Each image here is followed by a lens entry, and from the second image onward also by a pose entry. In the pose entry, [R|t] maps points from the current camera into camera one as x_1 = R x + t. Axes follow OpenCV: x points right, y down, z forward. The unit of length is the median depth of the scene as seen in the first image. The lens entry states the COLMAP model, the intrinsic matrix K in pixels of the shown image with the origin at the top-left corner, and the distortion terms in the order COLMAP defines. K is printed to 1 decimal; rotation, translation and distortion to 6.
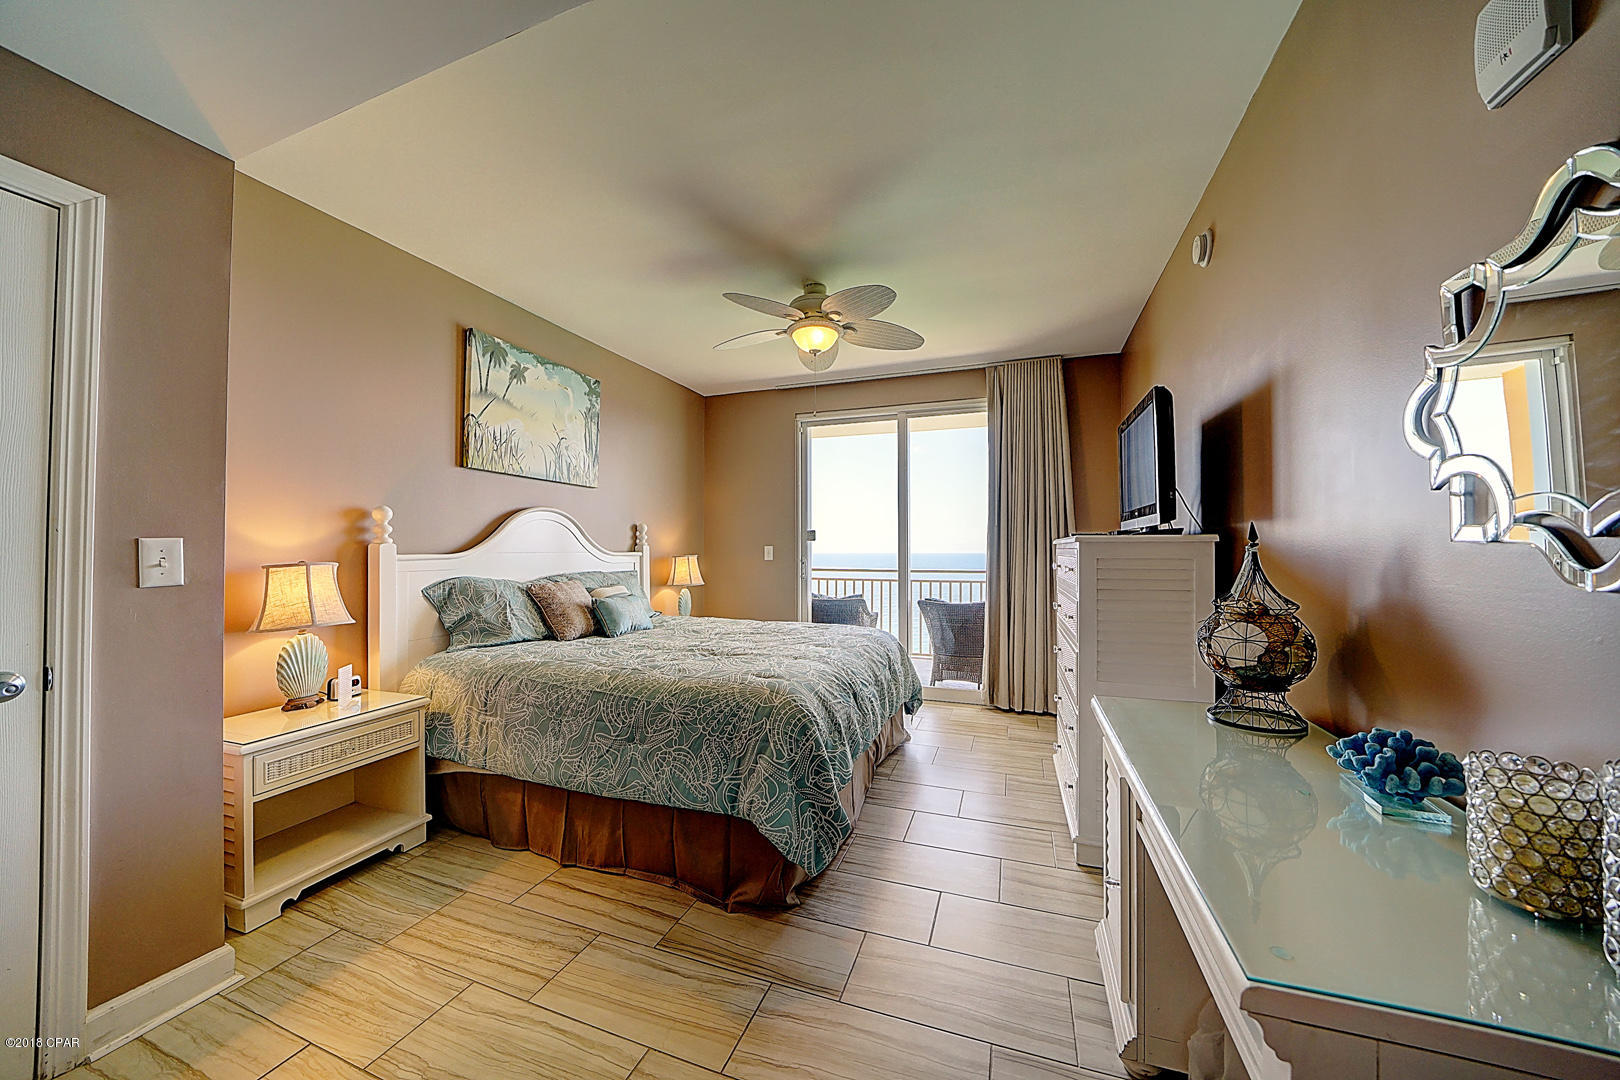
lens RADIAL K [[561.2, 0, 810.0], [0, 561.2, 540.0], [0, 0, 1]] dist [-0.021074, 0.000165]
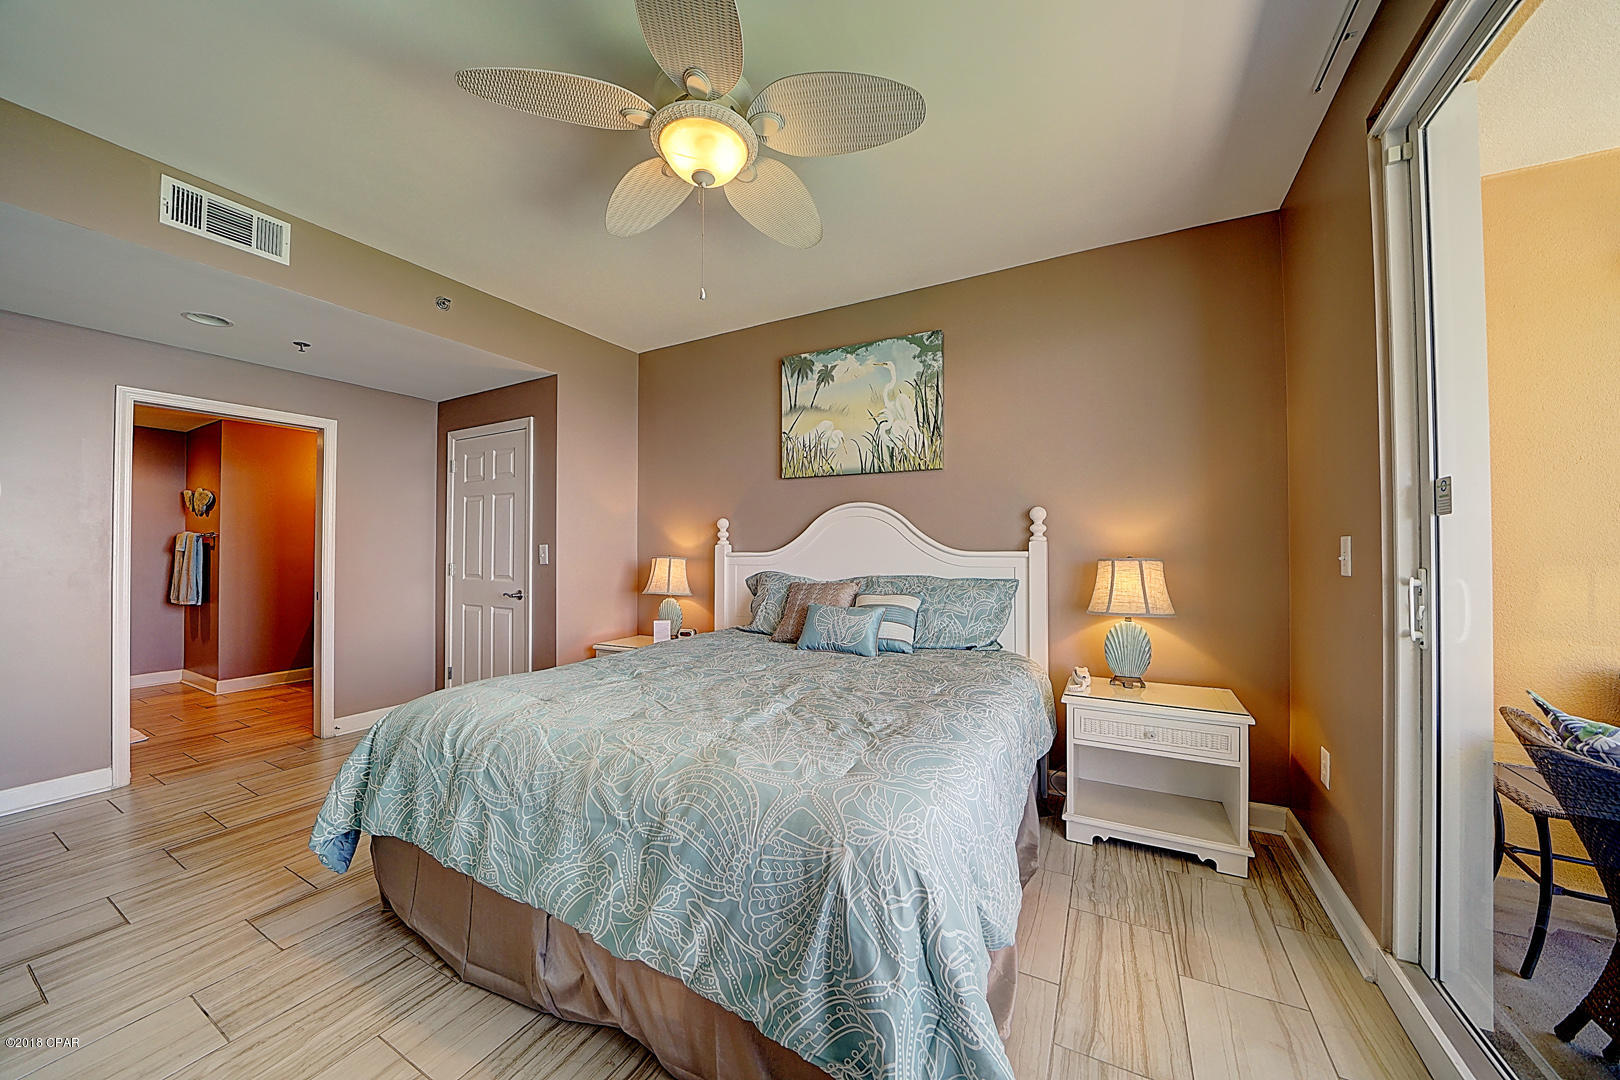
lens RADIAL K [[561.2, 0, 810.0], [0, 561.2, 540.0], [0, 0, 1]] dist [-0.021074, 0.000165]
pose [[-0.143752, -0.013917, -0.989516, 0.491658], [0.020308, 0.999649, -0.017010, 0.018481], [0.989405, -0.022541, -0.143419, 1.112384]]
